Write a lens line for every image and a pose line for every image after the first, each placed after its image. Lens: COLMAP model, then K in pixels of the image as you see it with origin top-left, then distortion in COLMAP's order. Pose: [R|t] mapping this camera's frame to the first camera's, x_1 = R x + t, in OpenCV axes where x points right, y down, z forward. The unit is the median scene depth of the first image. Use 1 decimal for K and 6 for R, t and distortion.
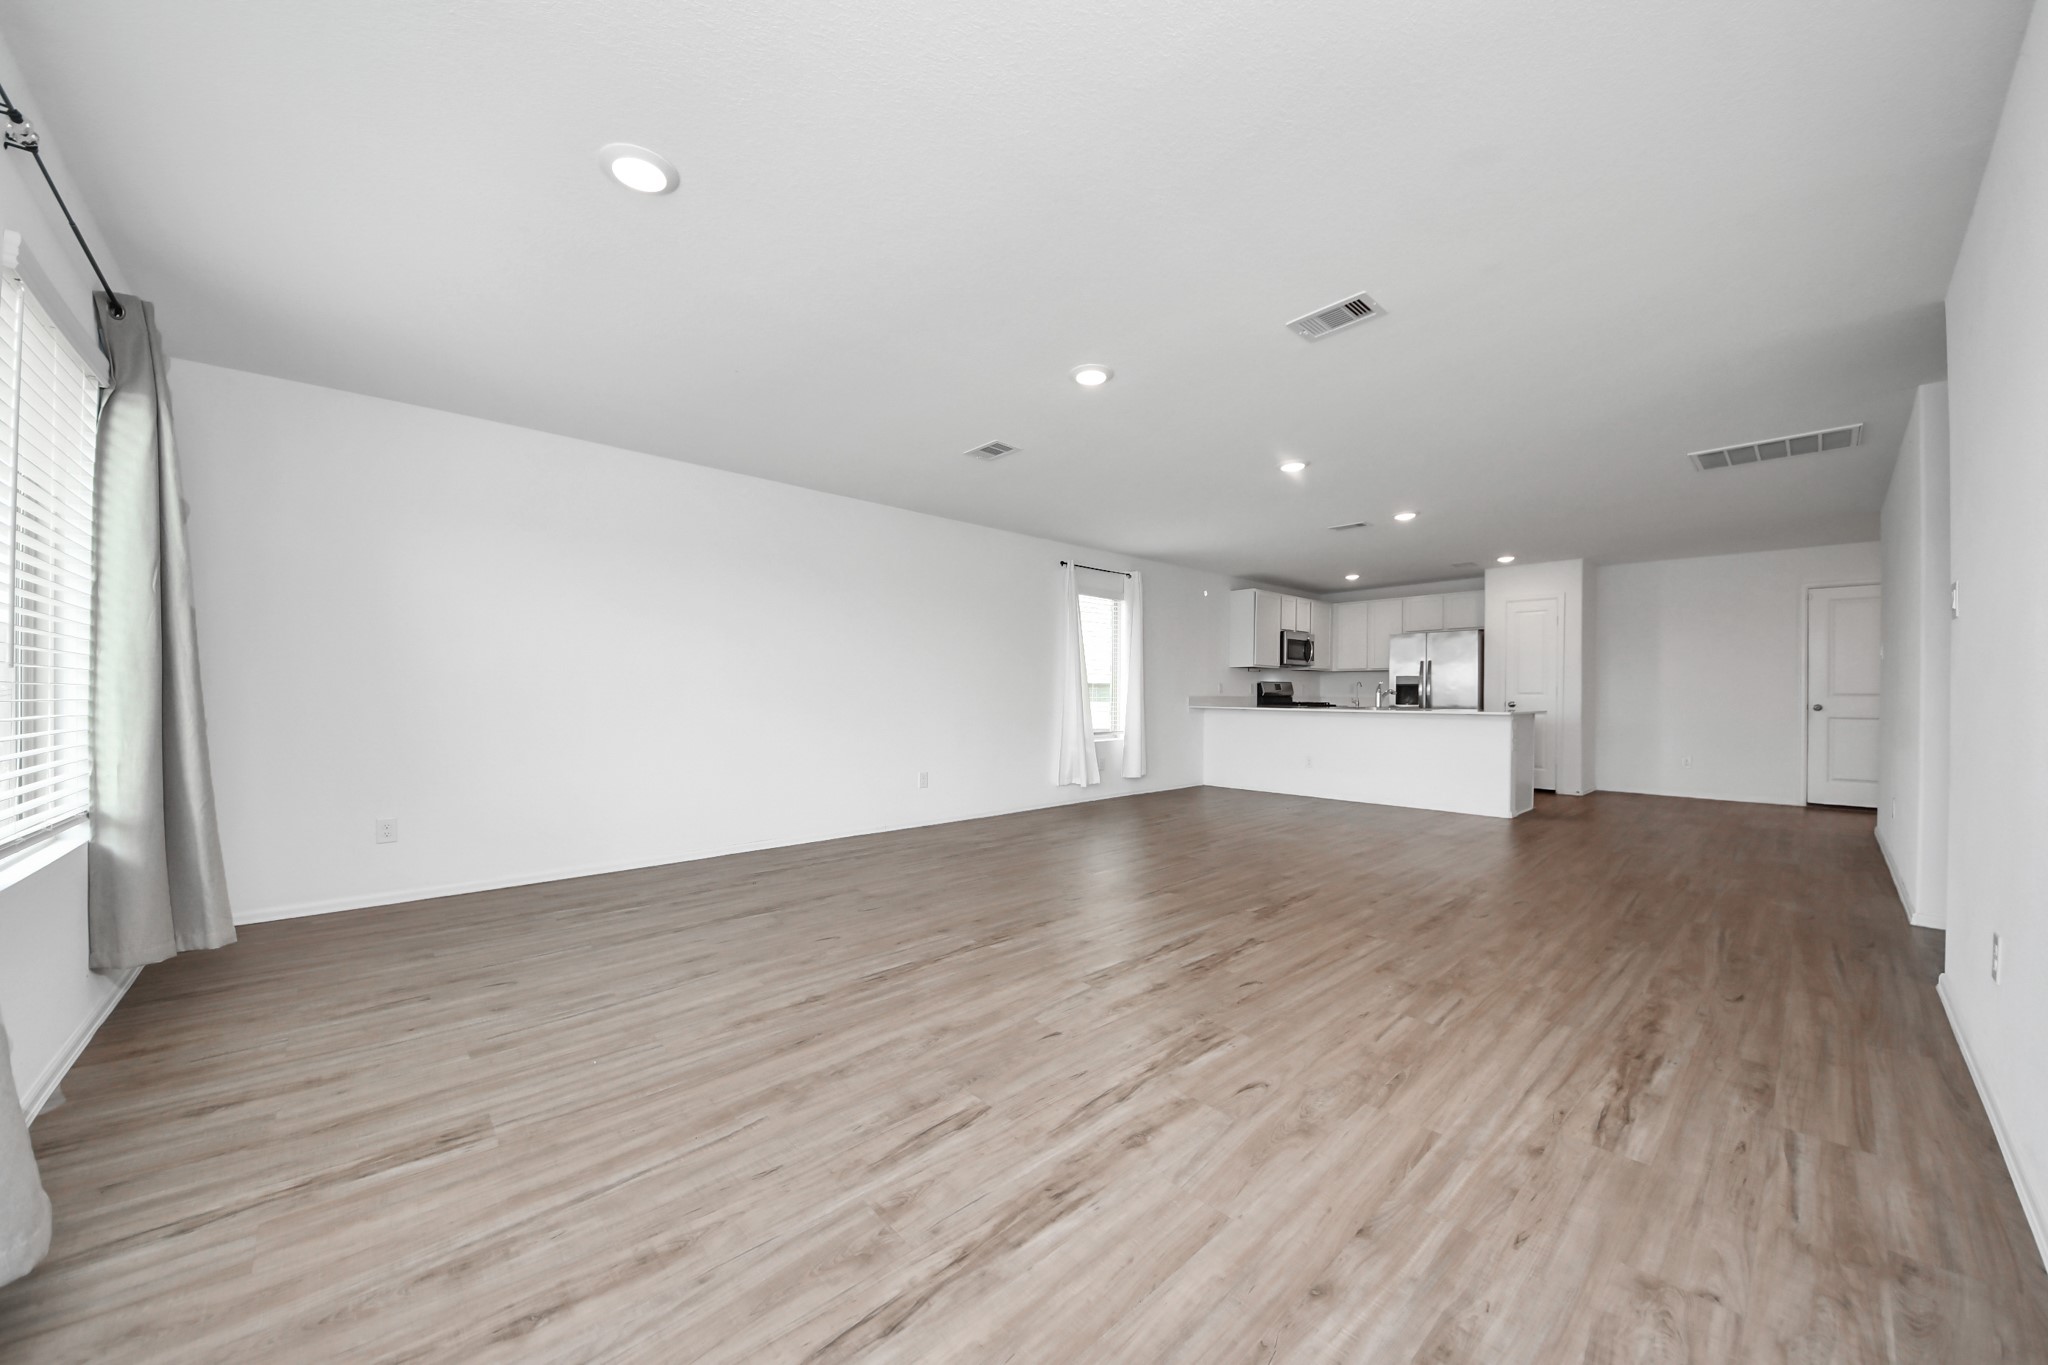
lens RADIAL K [[730.8, 0, 1015.0], [0, 730.8, 689.9], [0, 0, 1]] dist [0.021766, -0.016965]
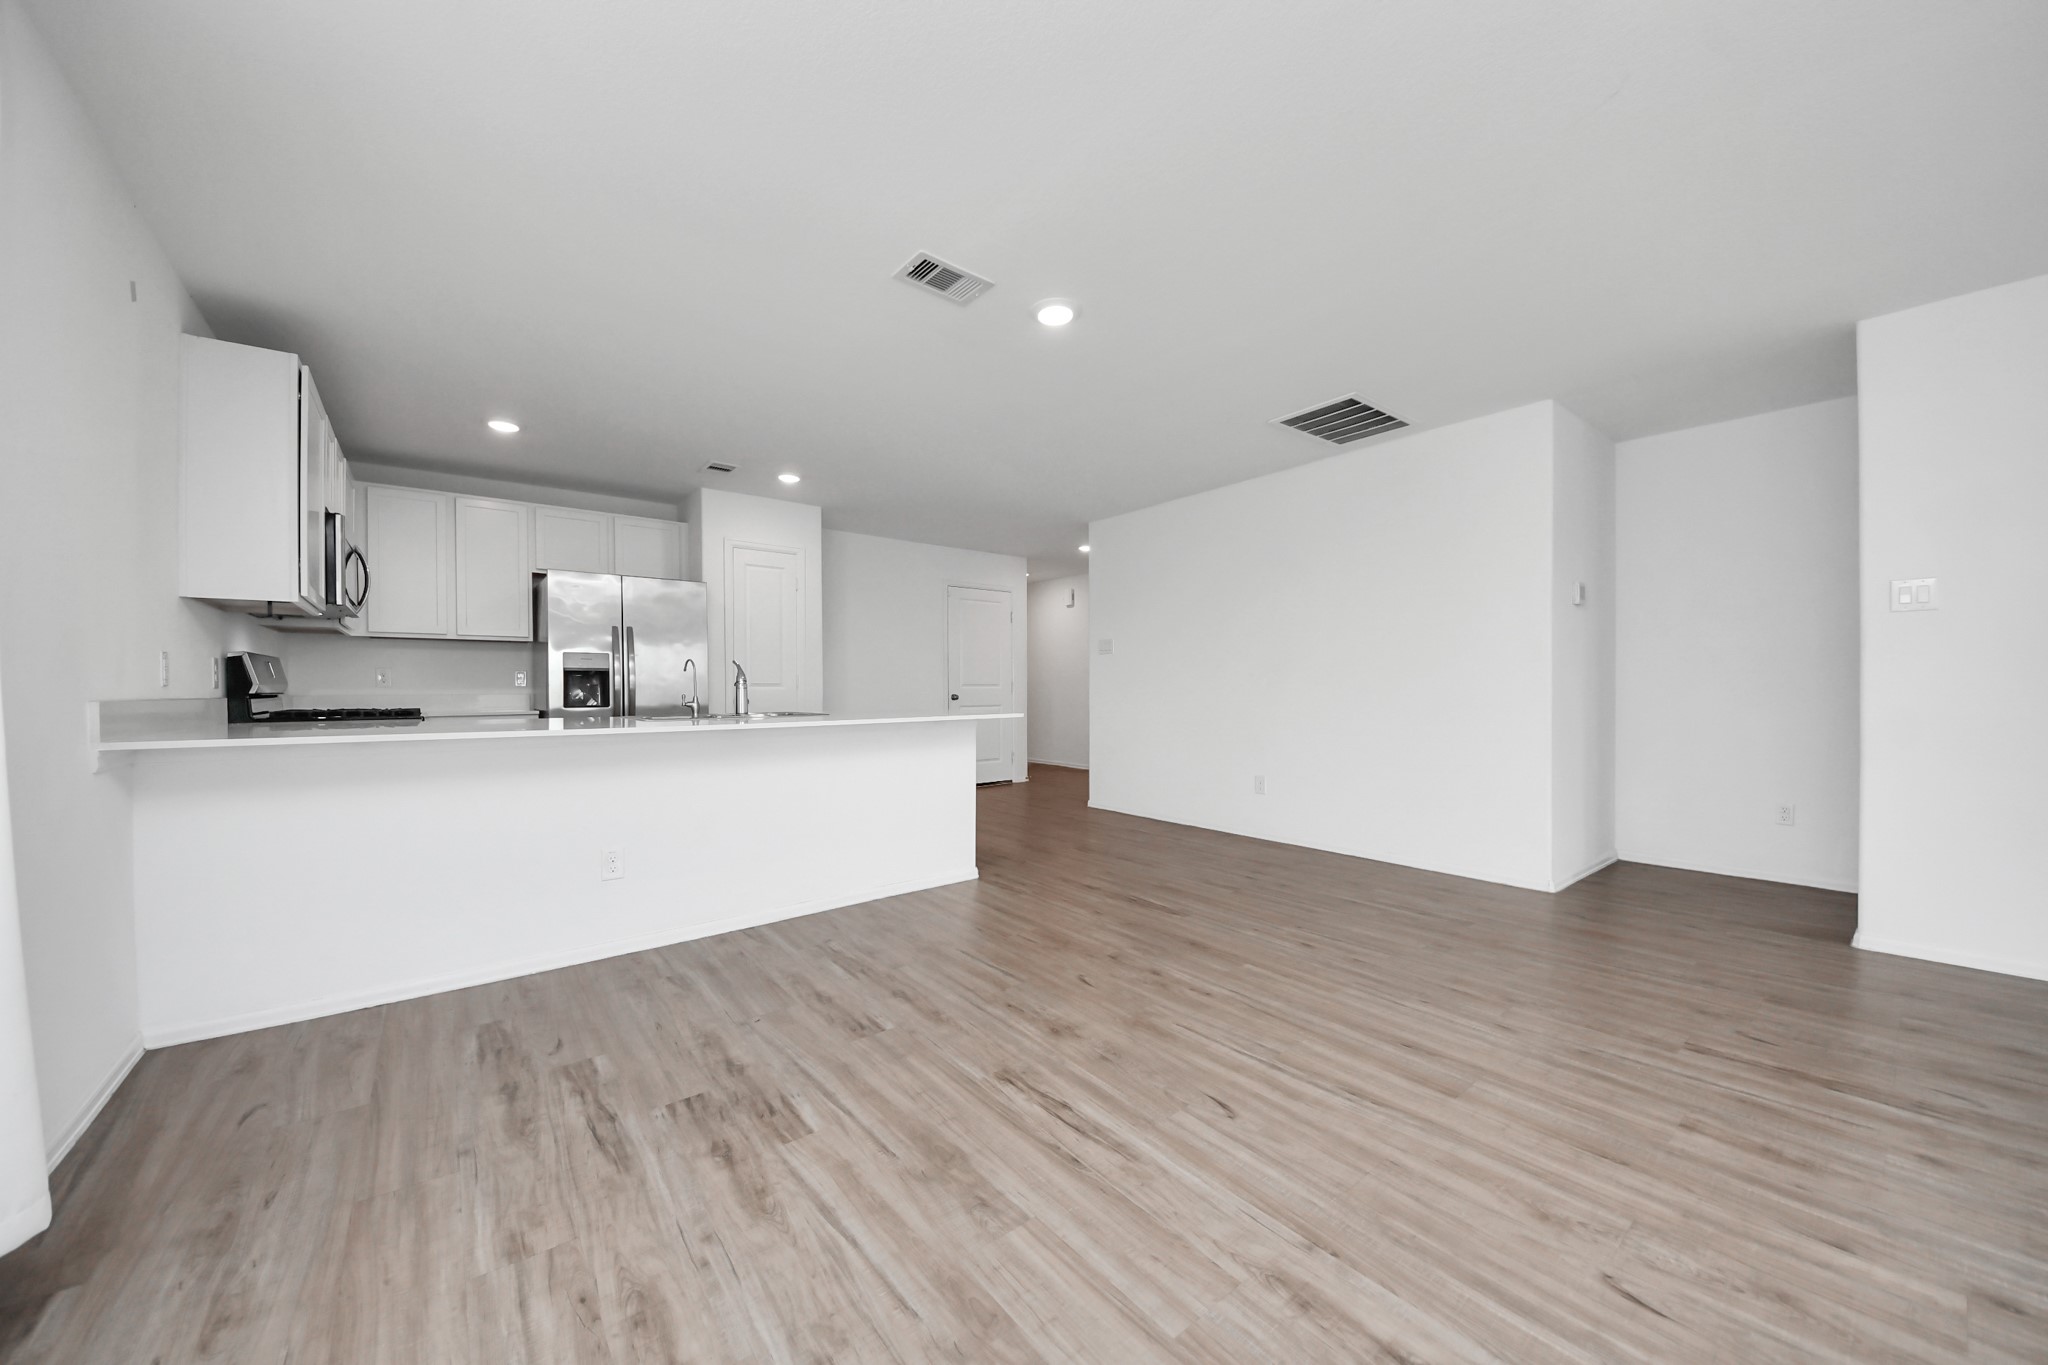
lens RADIAL K [[727.3, 0, 1019.4], [0, 727.3, 691.0], [0, 0, 1]] dist [0.046959, -0.026953]
pose [[0.060087, -0.013042, 0.998108, 0.032193], [0.000390, 0.999915, 0.013042, 0.002186], [-0.998193, -0.000395, 0.060087, 0.834616]]
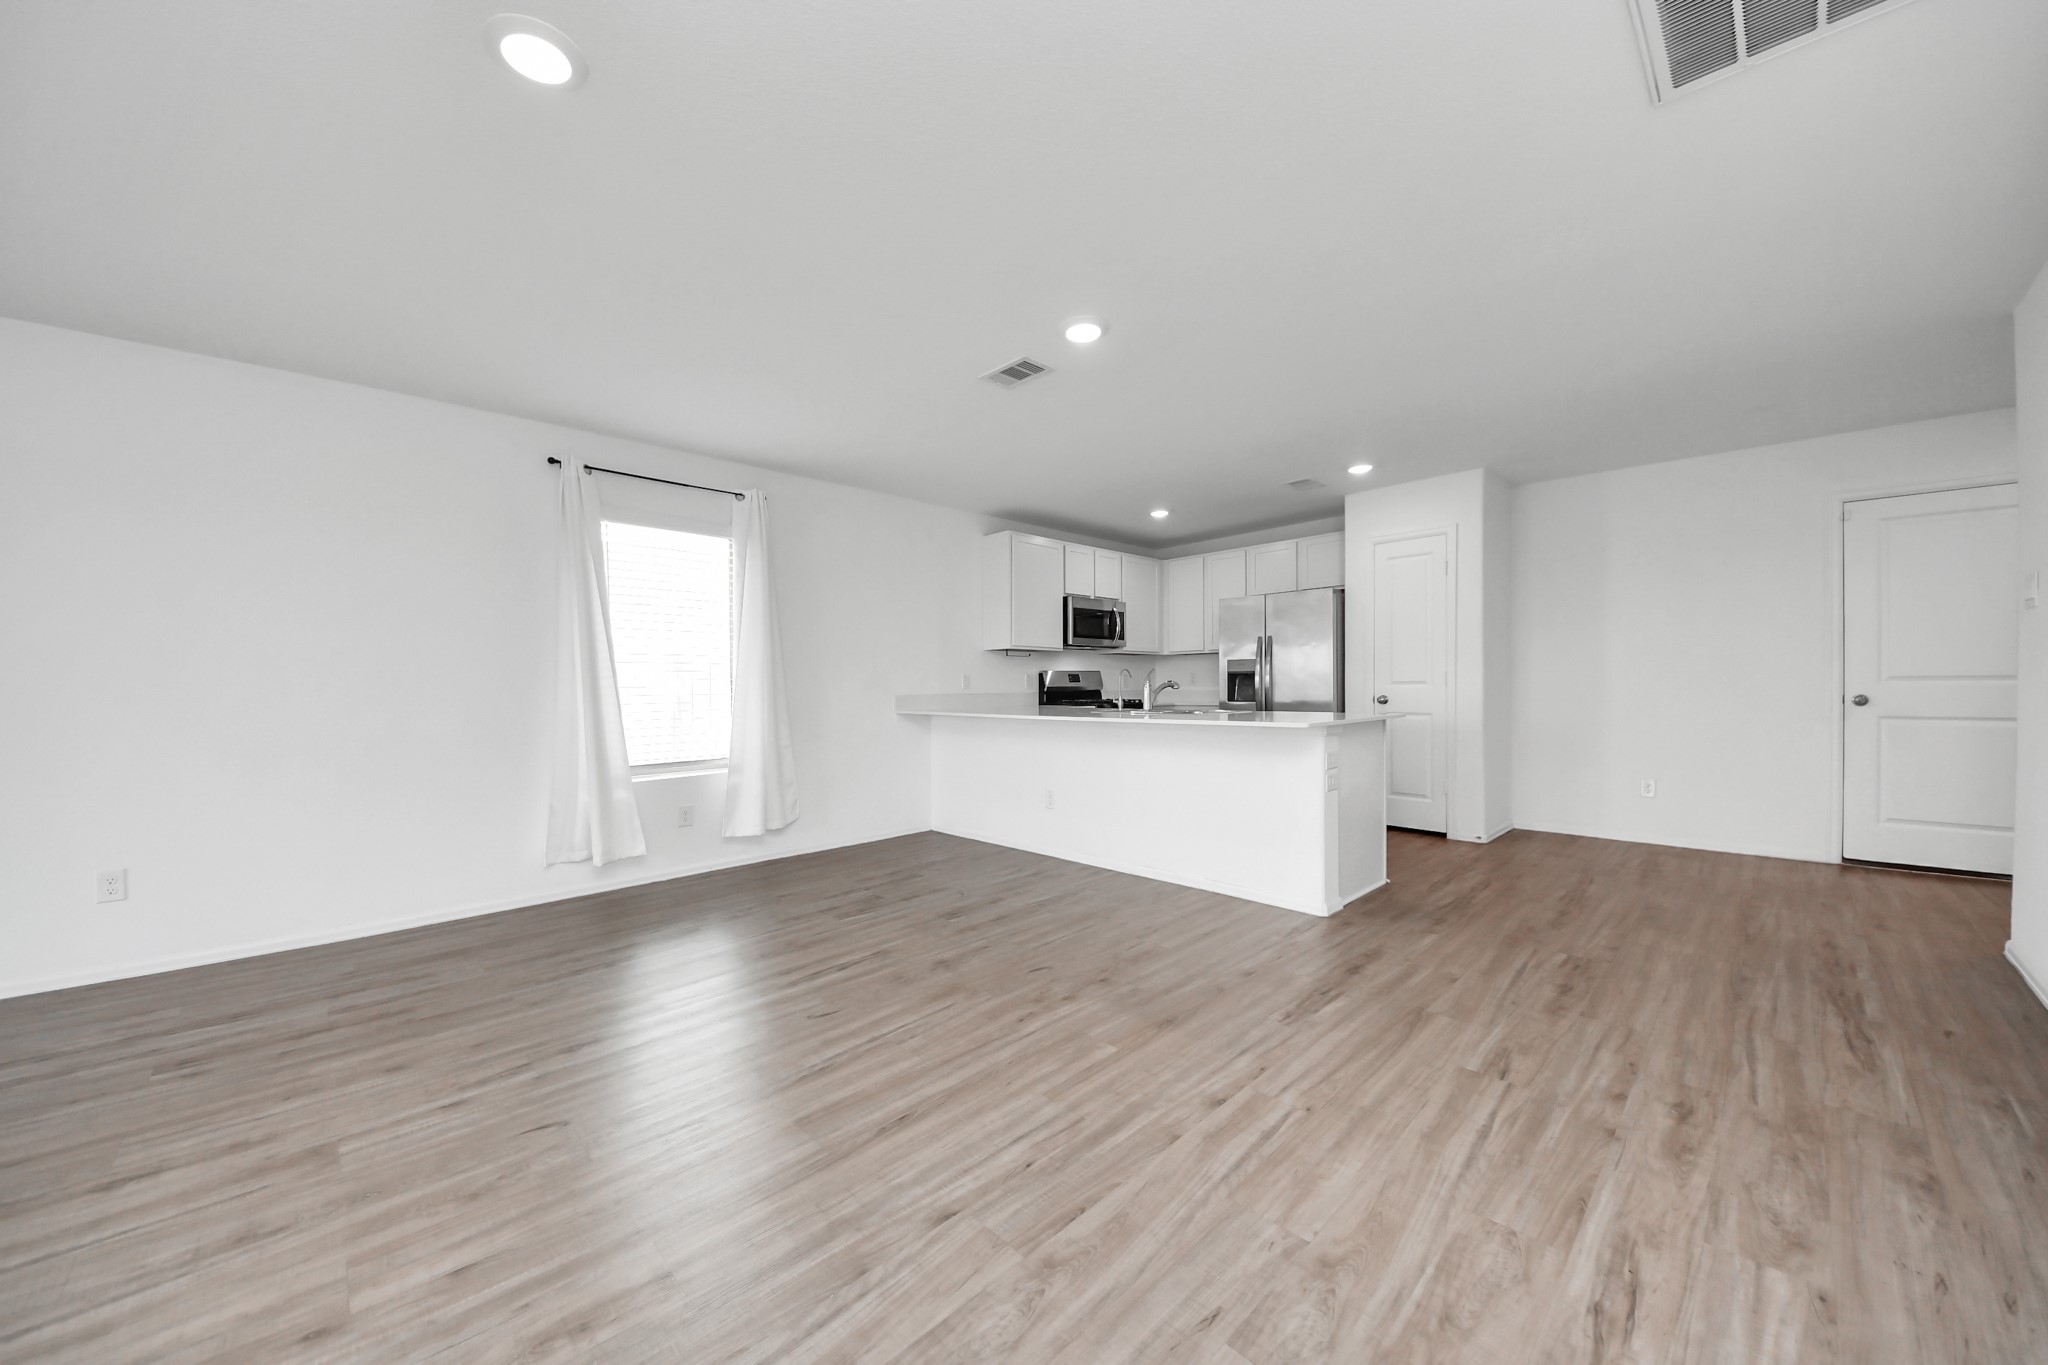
lens RADIAL K [[727.3, 0, 1019.4], [0, 727.3, 691.0], [0, 0, 1]] dist [0.046959, -0.026953]
pose [[0.999264, -0.014897, 0.035335, 0.387089], [0.014434, 0.999807, 0.013328, -0.002420], [-0.035527, -0.012808, 0.999287, 0.421712]]
